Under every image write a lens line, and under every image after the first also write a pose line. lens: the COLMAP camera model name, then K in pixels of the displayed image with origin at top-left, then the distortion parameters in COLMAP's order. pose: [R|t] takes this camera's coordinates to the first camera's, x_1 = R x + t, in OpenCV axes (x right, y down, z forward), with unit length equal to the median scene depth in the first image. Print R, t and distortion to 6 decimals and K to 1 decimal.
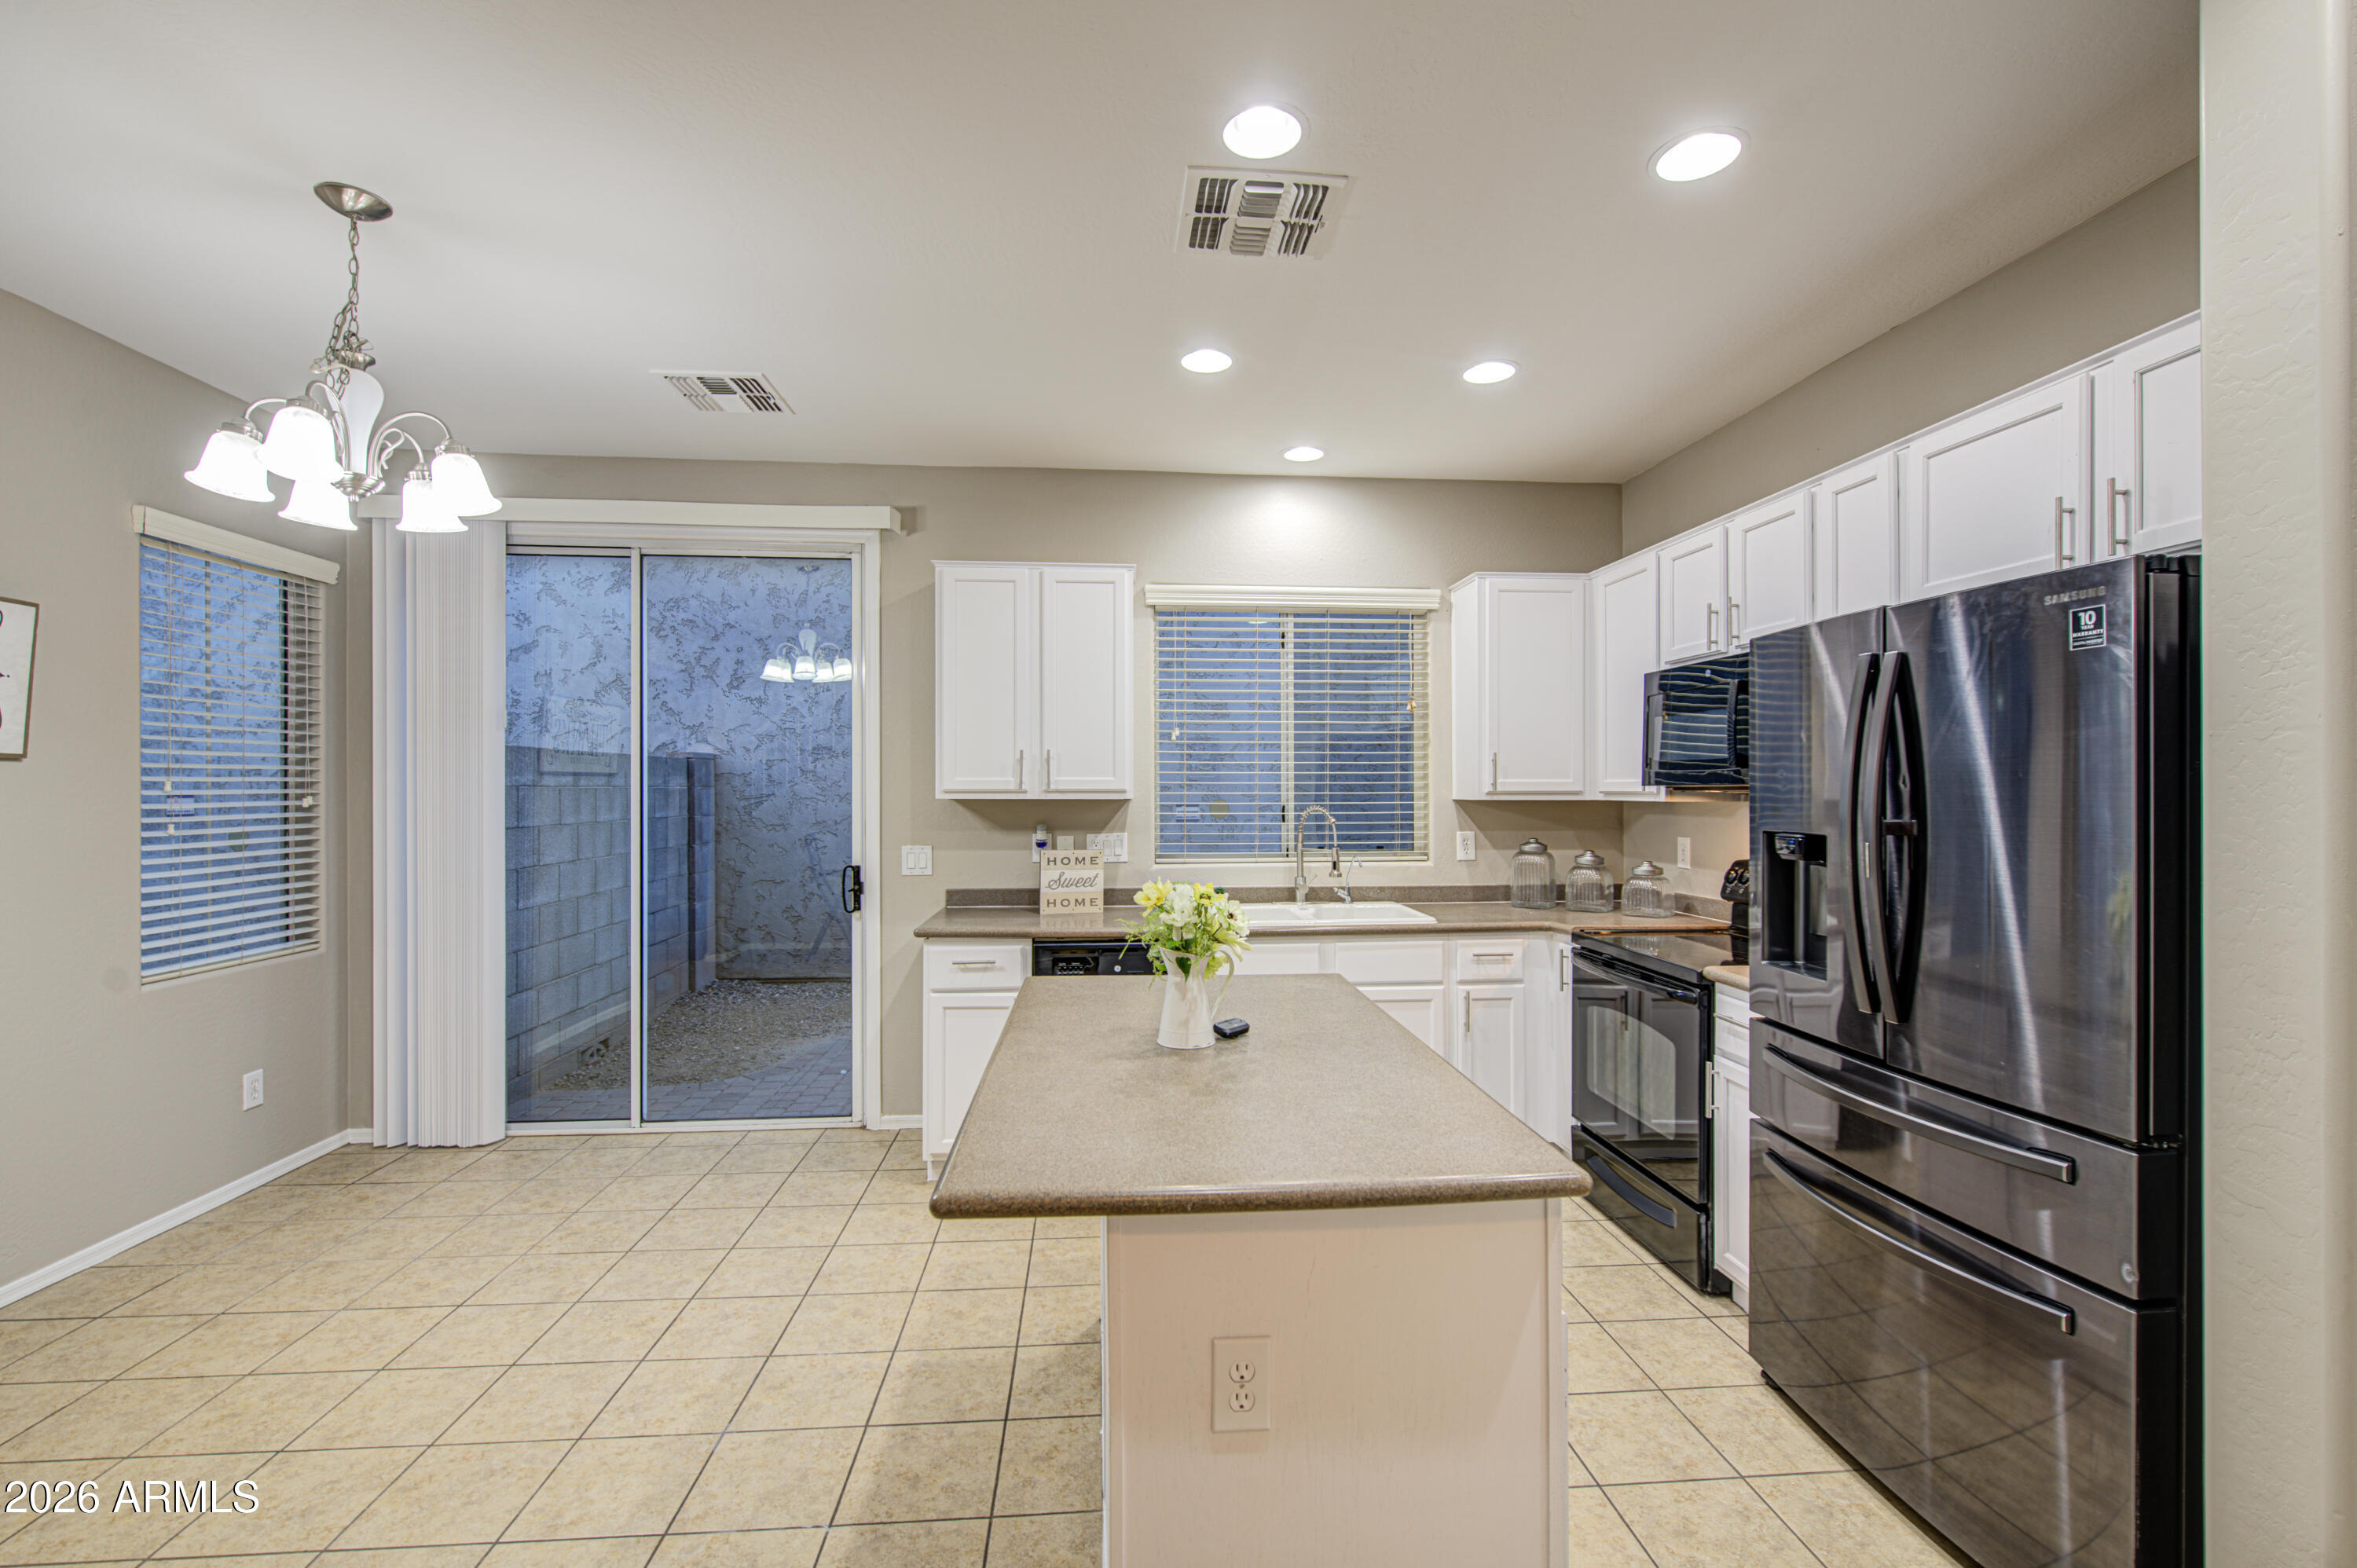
lens RADIAL K [[1011.0, 0, 1174.5], [0, 1011.0, 787.0], [0, 0, 1]] dist [0.000892, -0.001977]
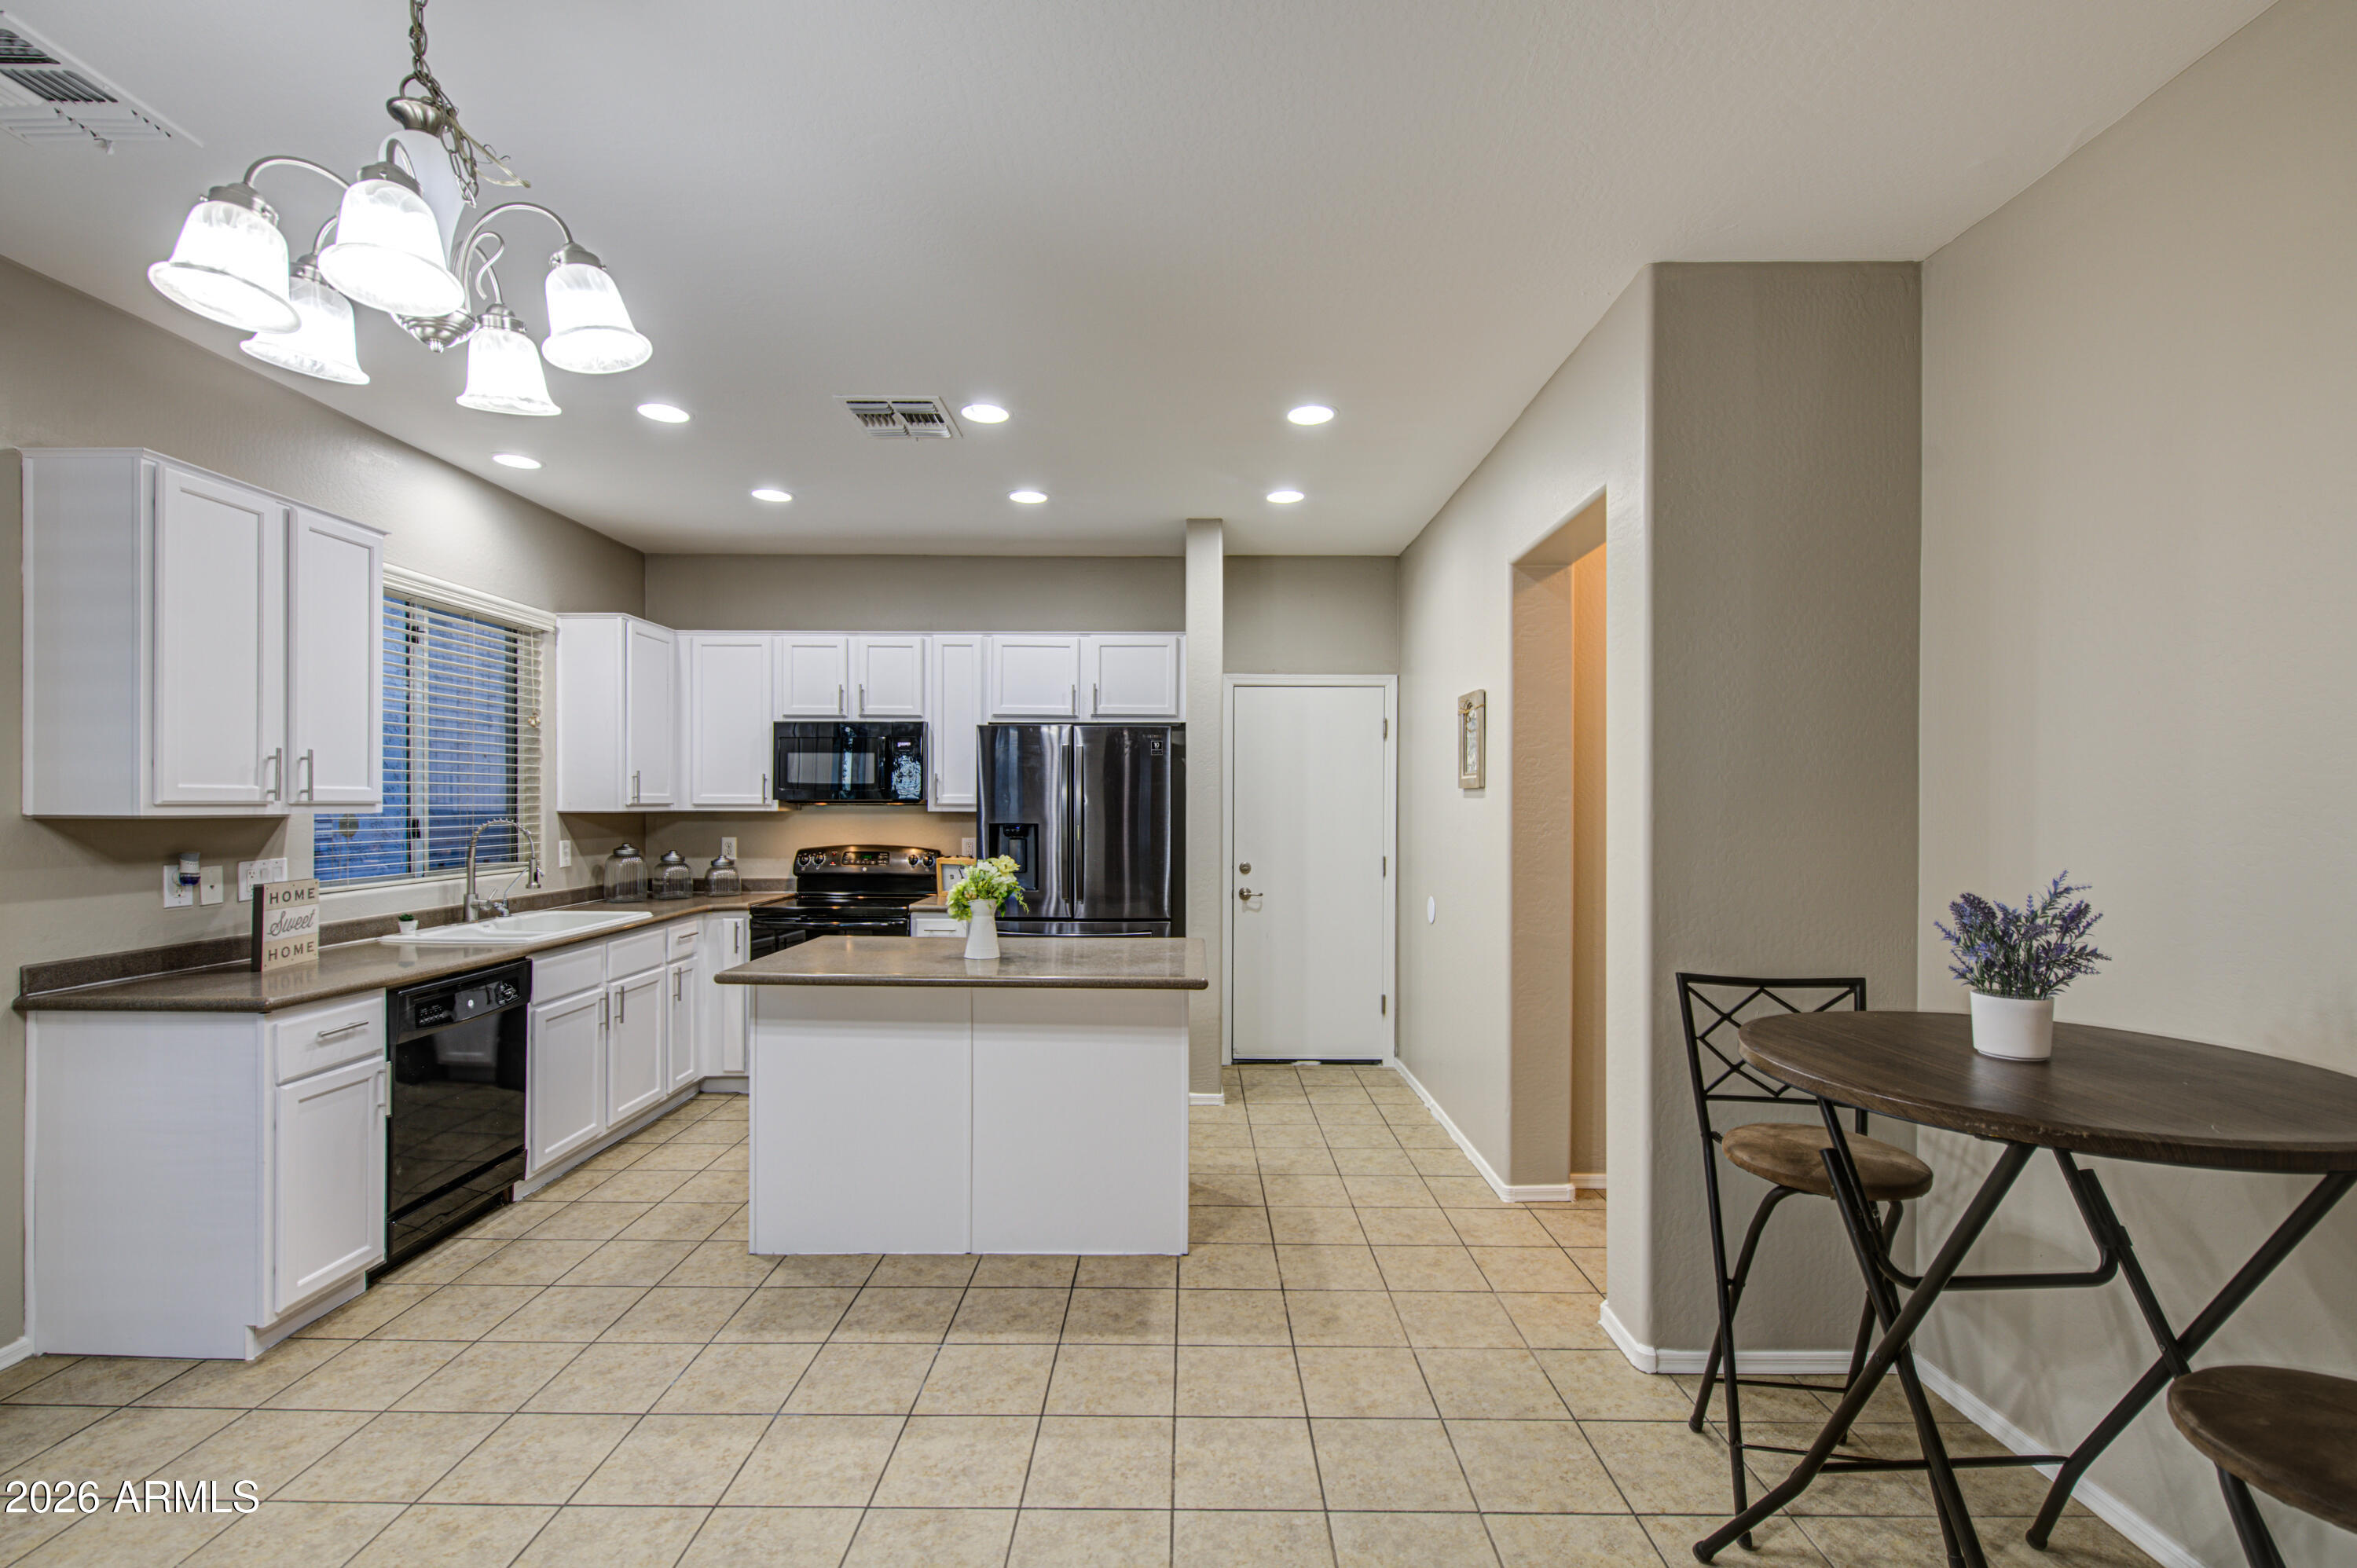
lens RADIAL K [[1011.0, 0, 1168.1], [0, 1011.0, 805.2], [0, 0, 1]] dist [0.000892, -0.001977]
pose [[0.092760, -0.002502, 0.995685, -0.793939], [-0.004459, 0.999986, 0.002929, -0.000180], [-0.995679, -0.004712, 0.092747, 0.273499]]
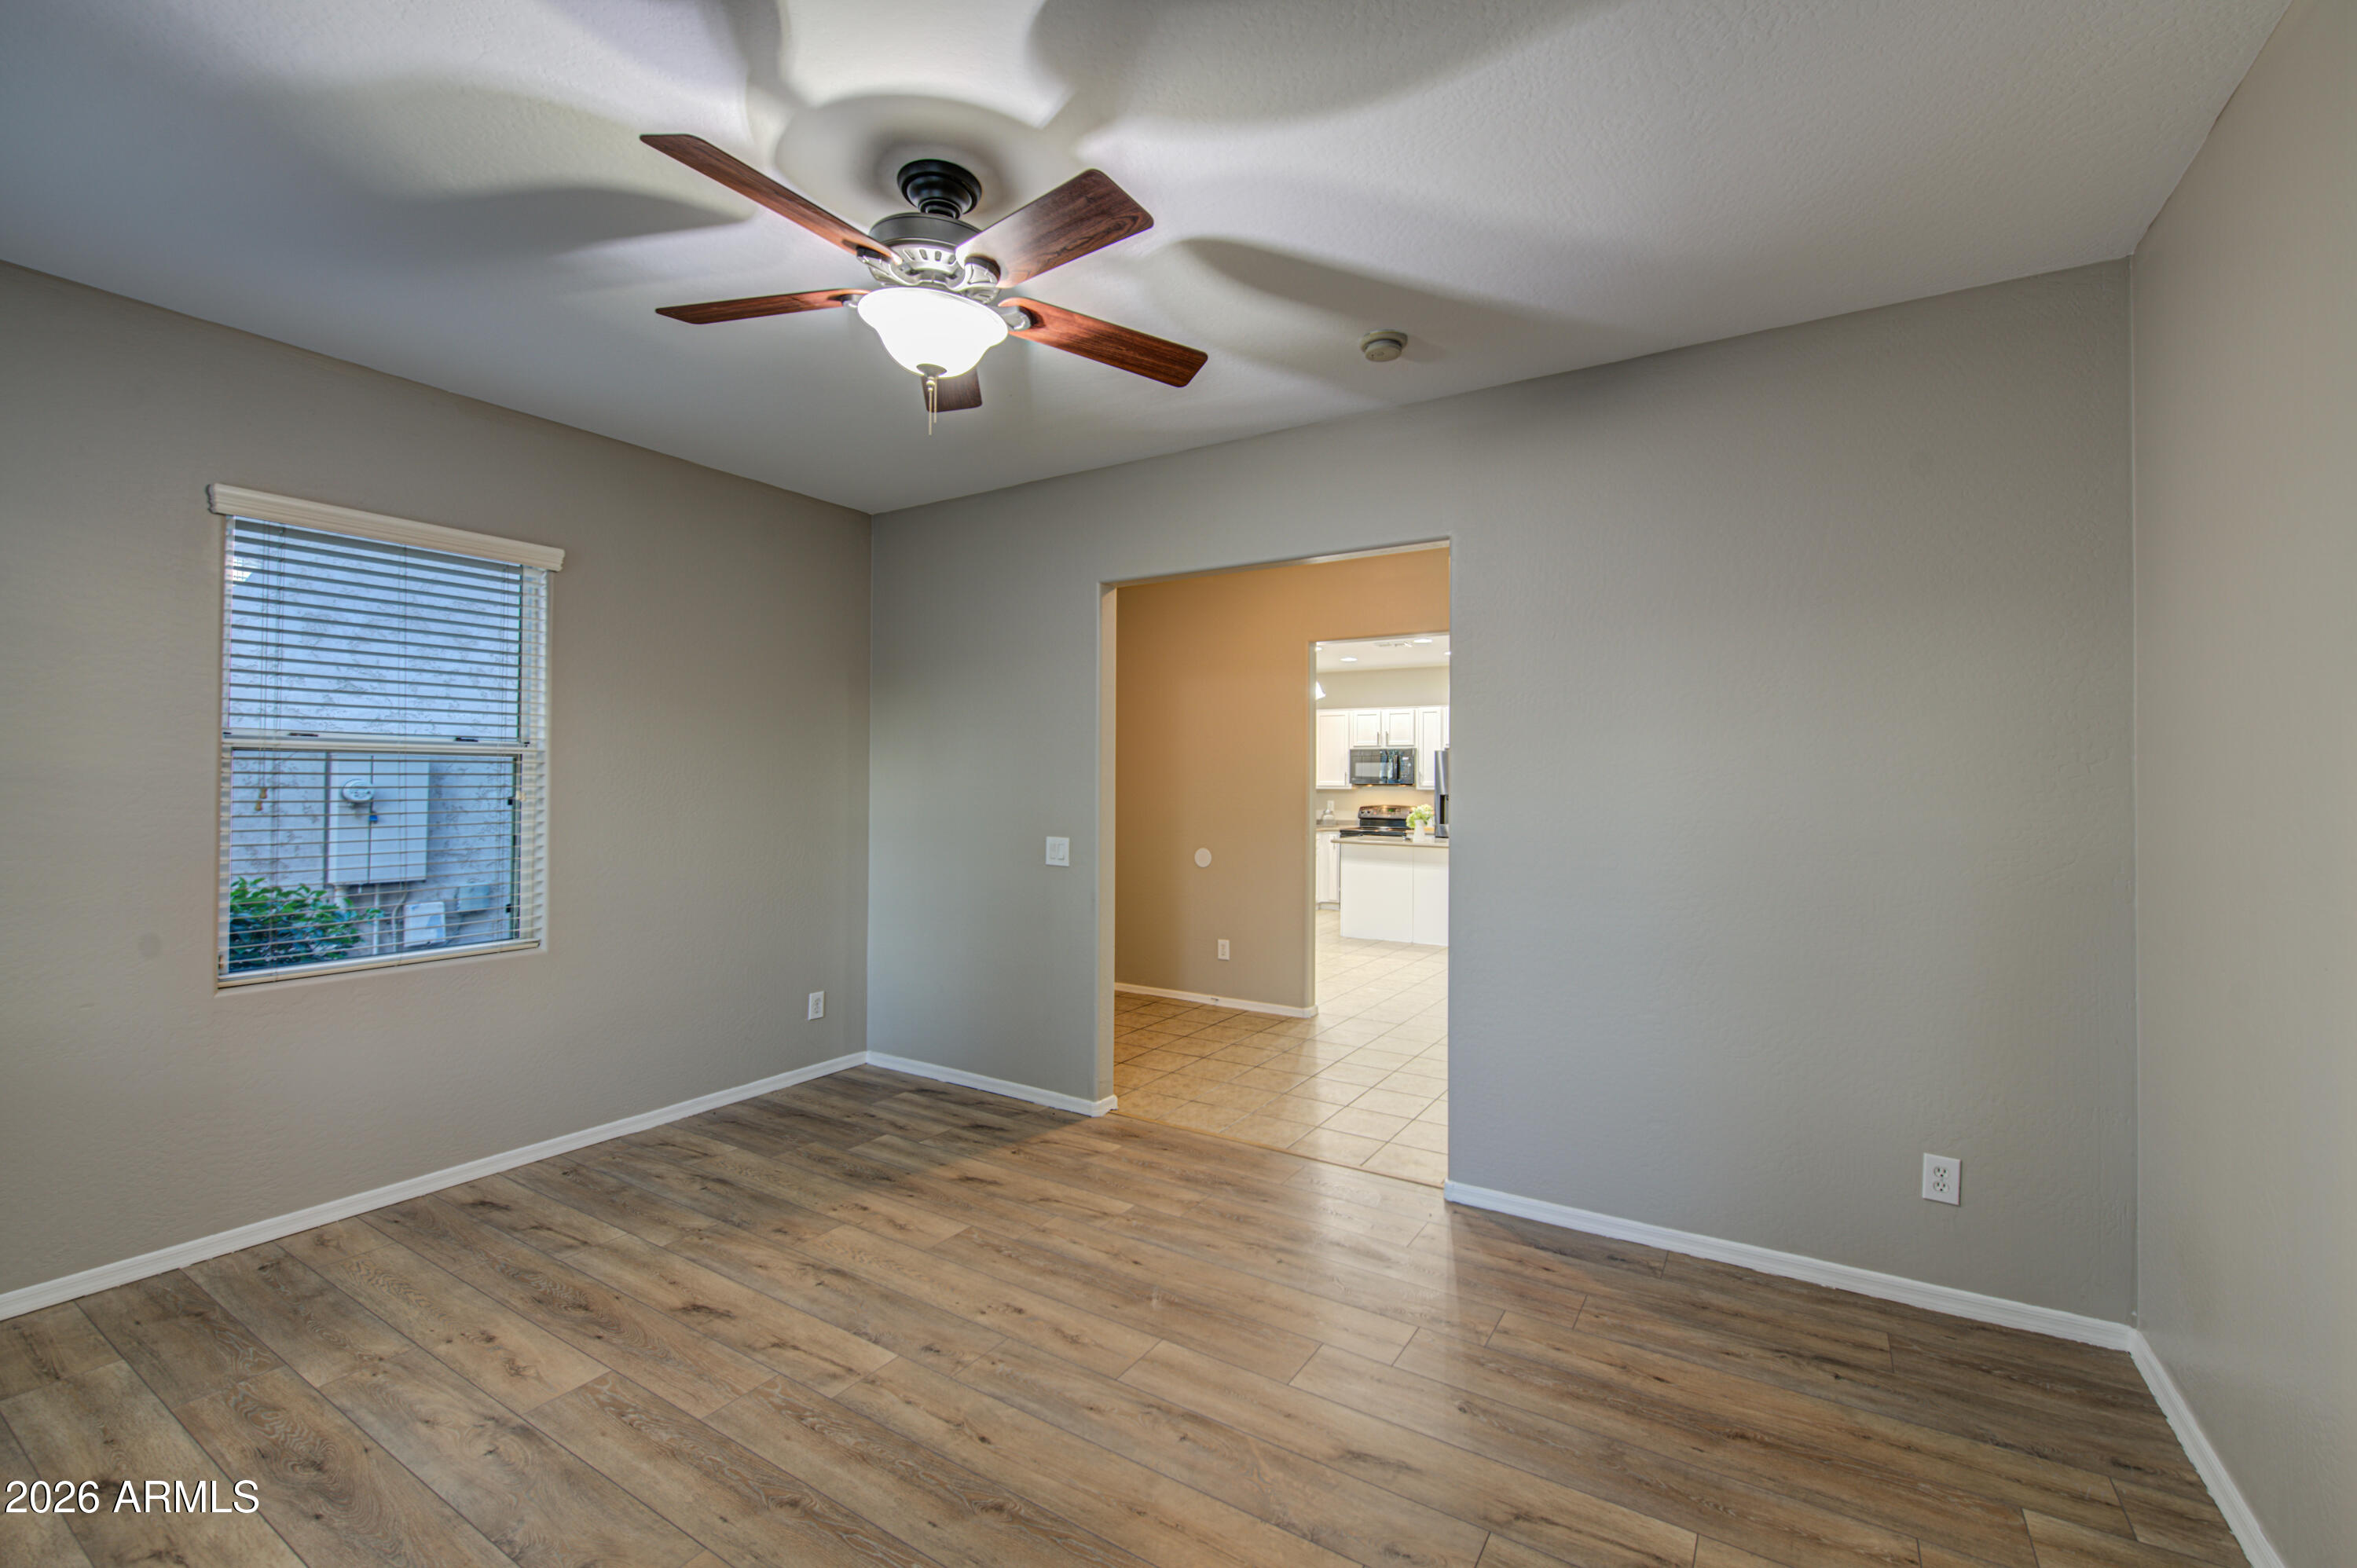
lens RADIAL K [[996.5, 0, 1139.0], [0, 996.5, 784.4], [0, 0, 1]] dist [0.004824, -0.002632]
pose [[0.629380, 0.003879, 0.777088, -2.143835], [-0.001812, 0.999992, -0.003525, 0.010784], [-0.777095, 0.000810, 0.629382, -0.428962]]
